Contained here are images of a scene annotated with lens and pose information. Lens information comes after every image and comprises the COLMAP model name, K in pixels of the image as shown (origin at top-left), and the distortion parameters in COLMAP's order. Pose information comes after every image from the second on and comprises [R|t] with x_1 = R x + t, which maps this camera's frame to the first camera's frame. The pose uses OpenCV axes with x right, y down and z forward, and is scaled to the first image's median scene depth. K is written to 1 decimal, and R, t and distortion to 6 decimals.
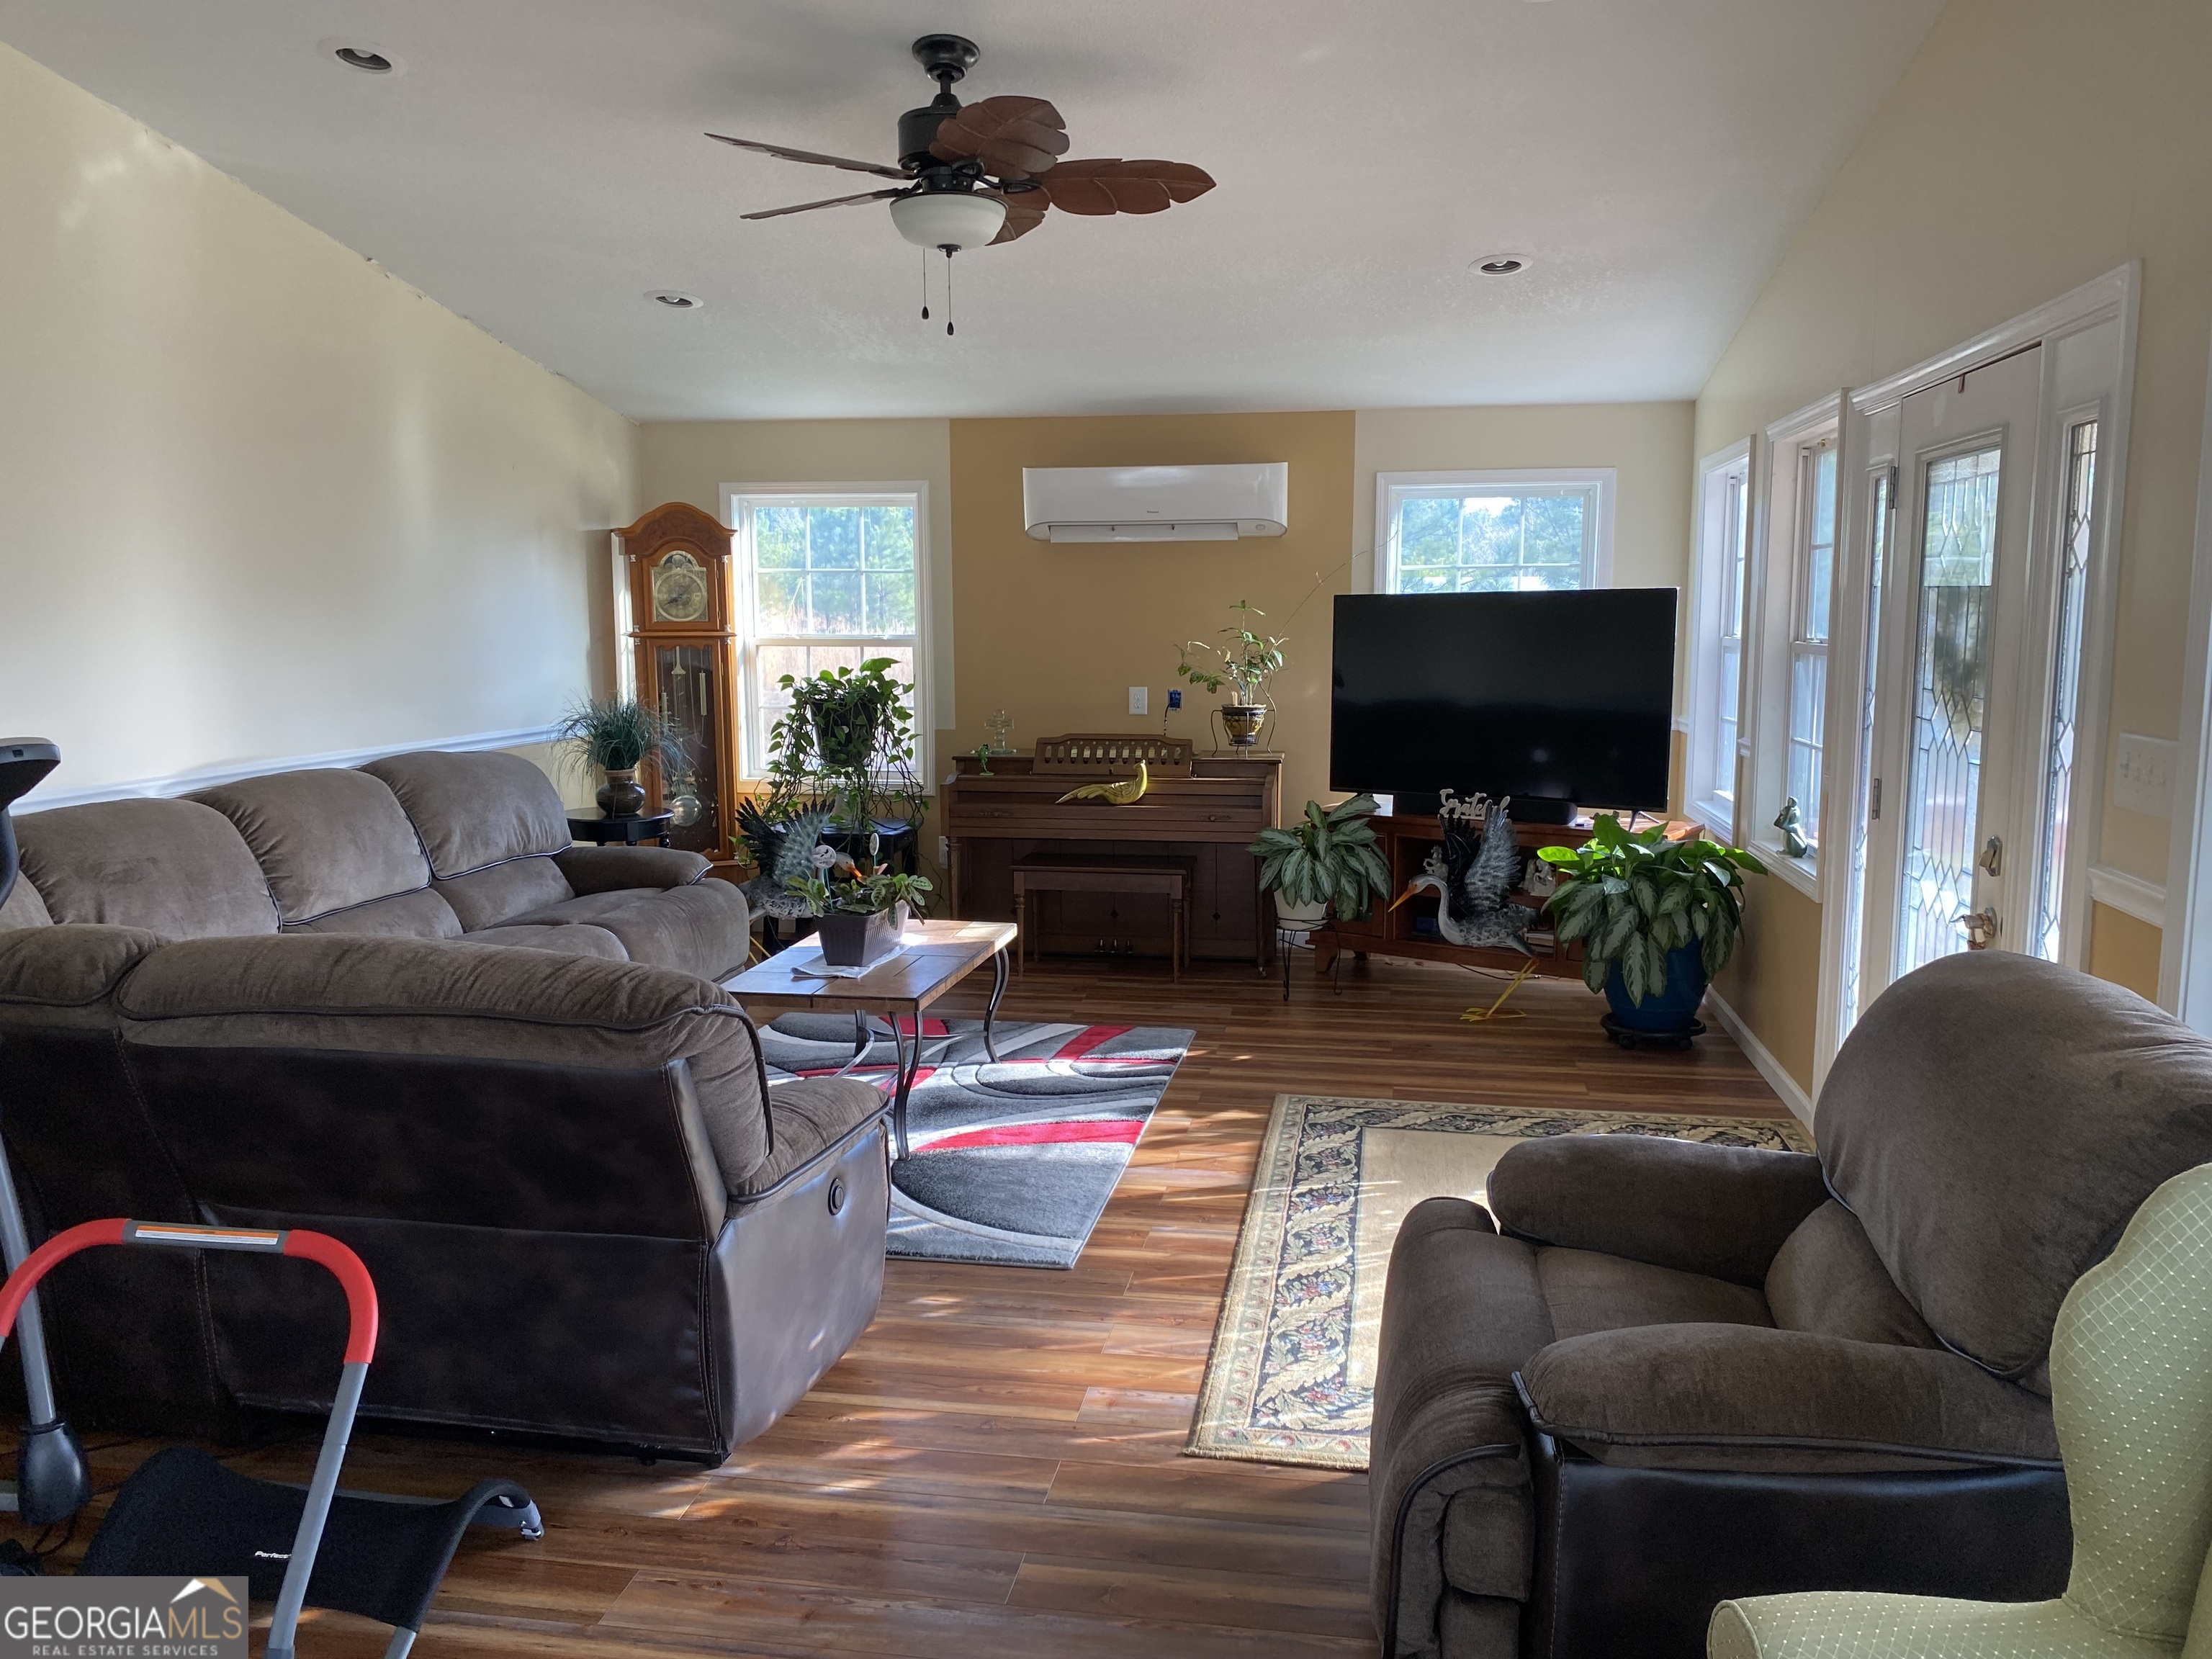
lens RADIAL K [[1681.5, 0, 1106.0], [0, 1681.5, 829.5], [0, 0, 1]] dist [0.255286, -0.474011]
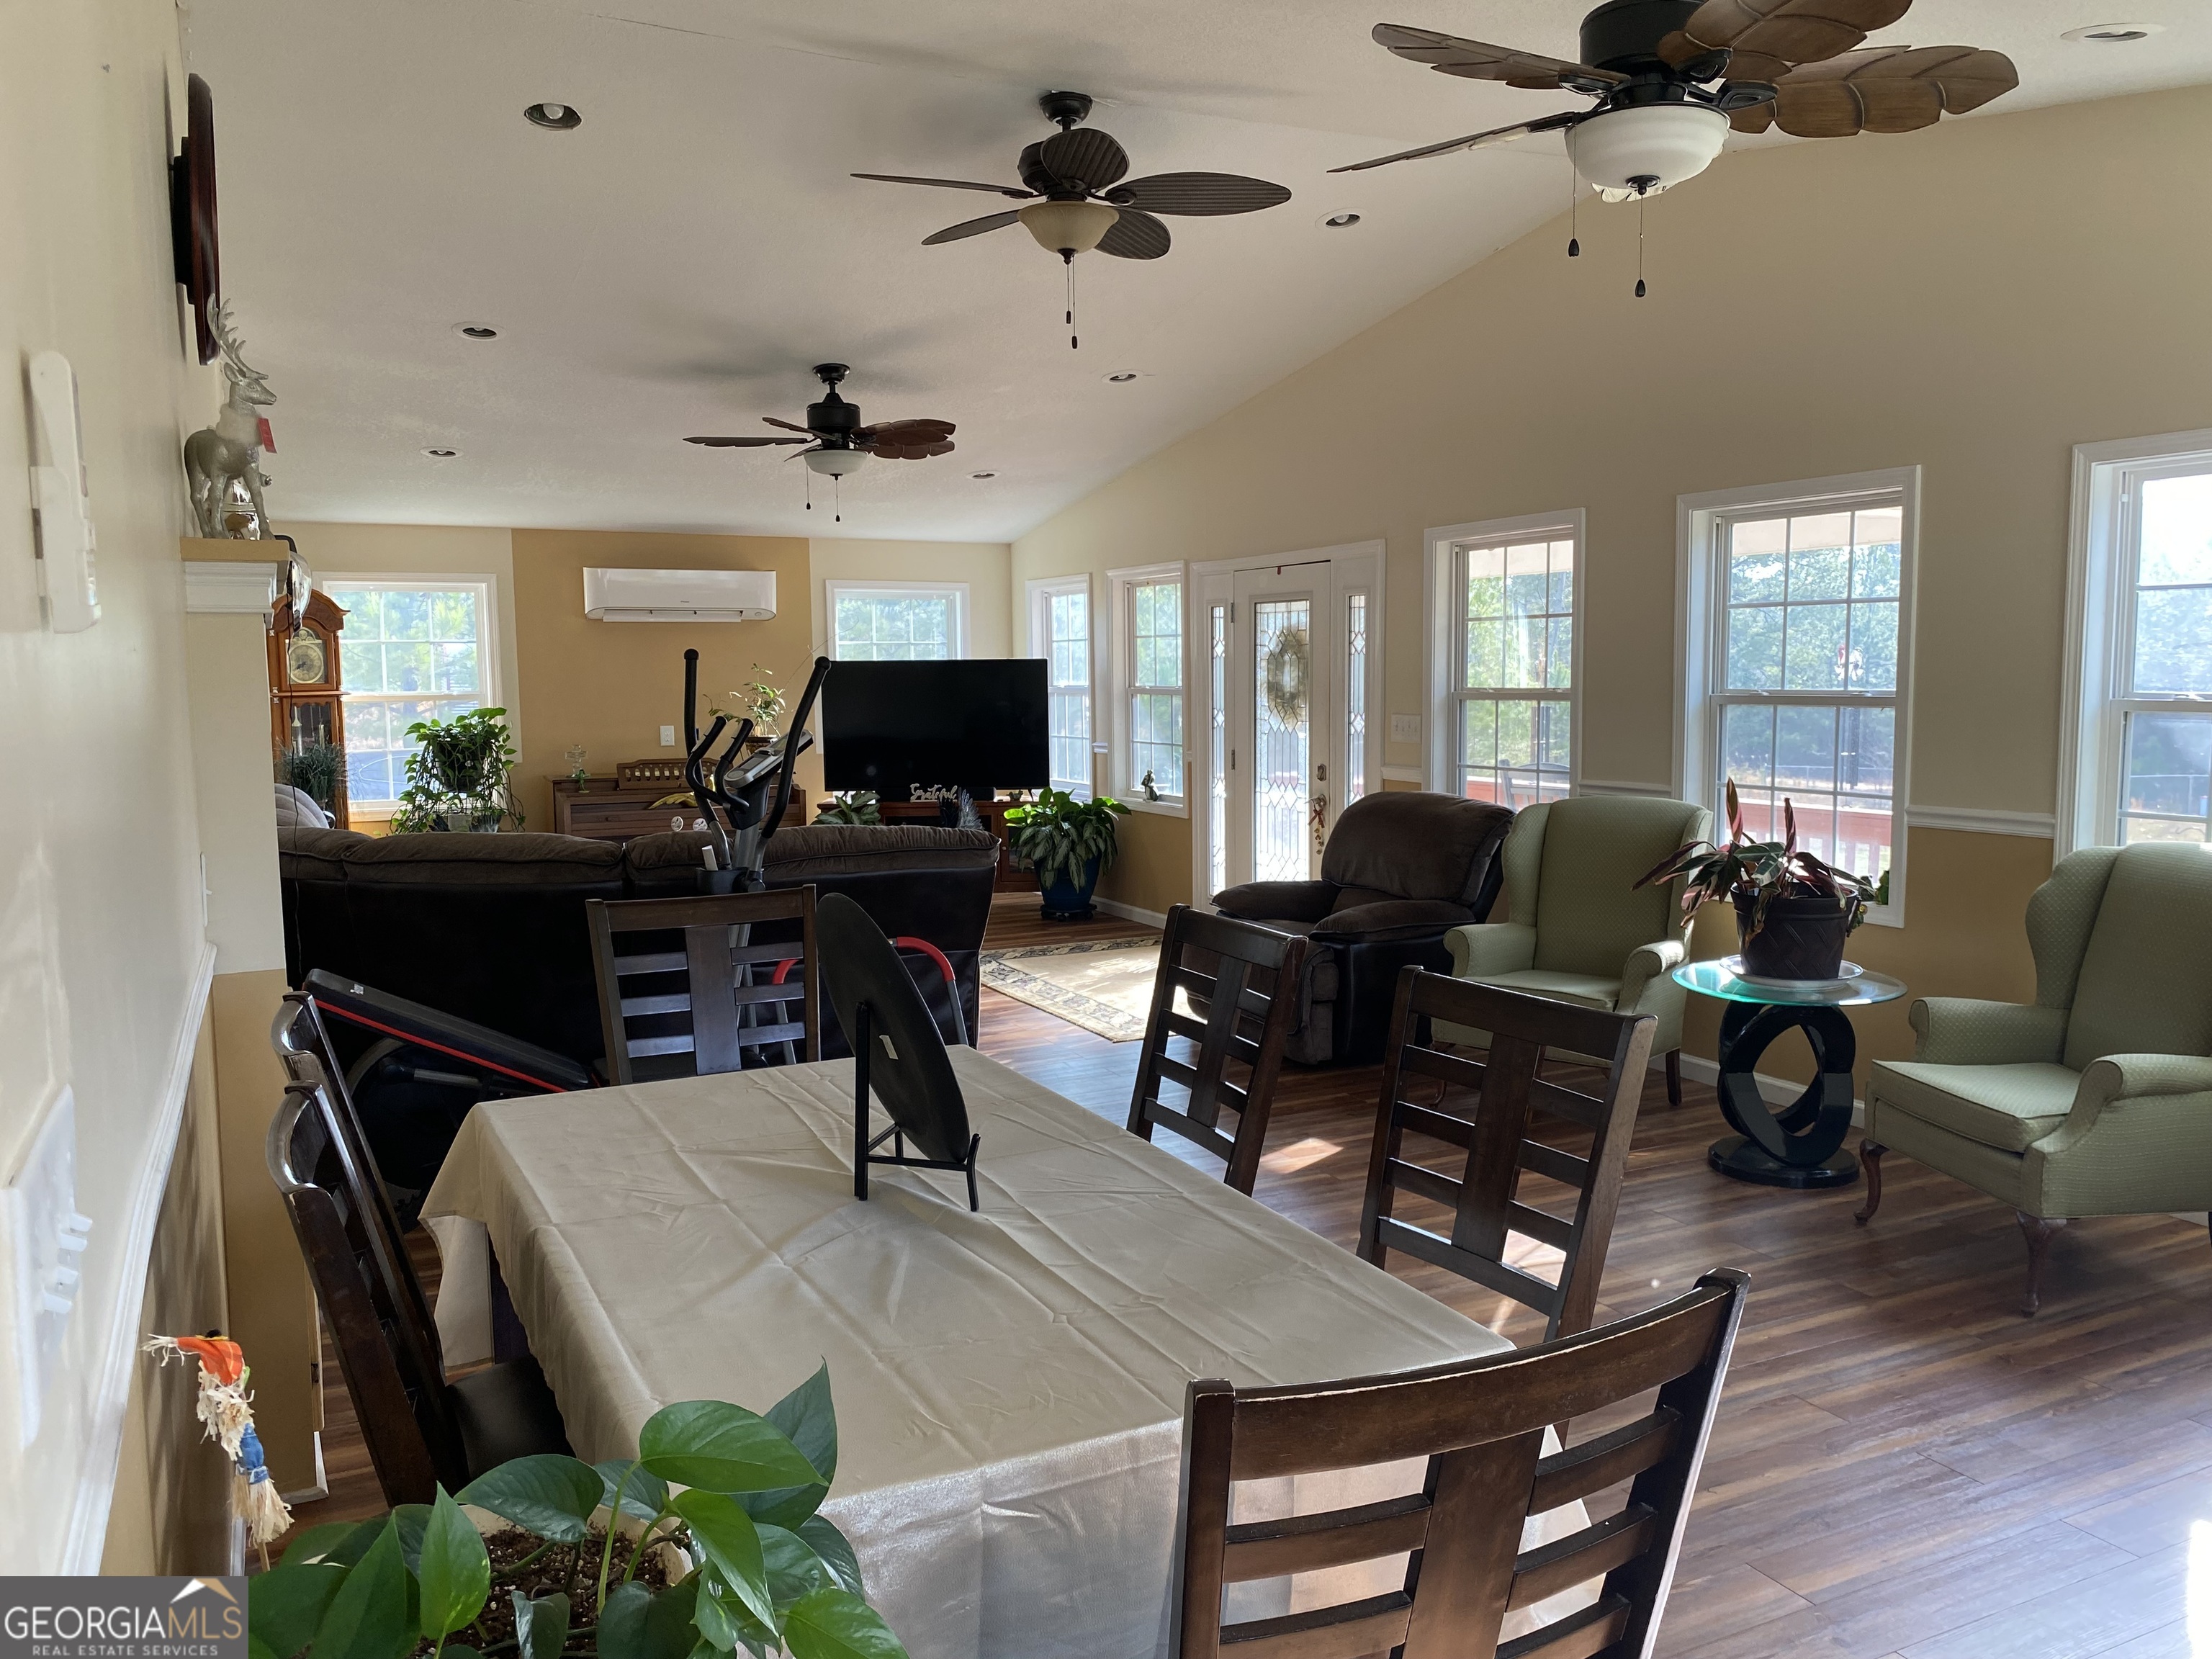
lens RADIAL K [[1702.8, 0, 1106.0], [0, 1702.8, 829.5], [0, 0, 1]] dist [0.003236, 0.000943]
pose [[0.811757, -0.059233, 0.580984, -0.540112], [0.080274, 0.996717, -0.010541, 0.046545], [-0.578453, 0.055195, 0.813846, -0.358558]]
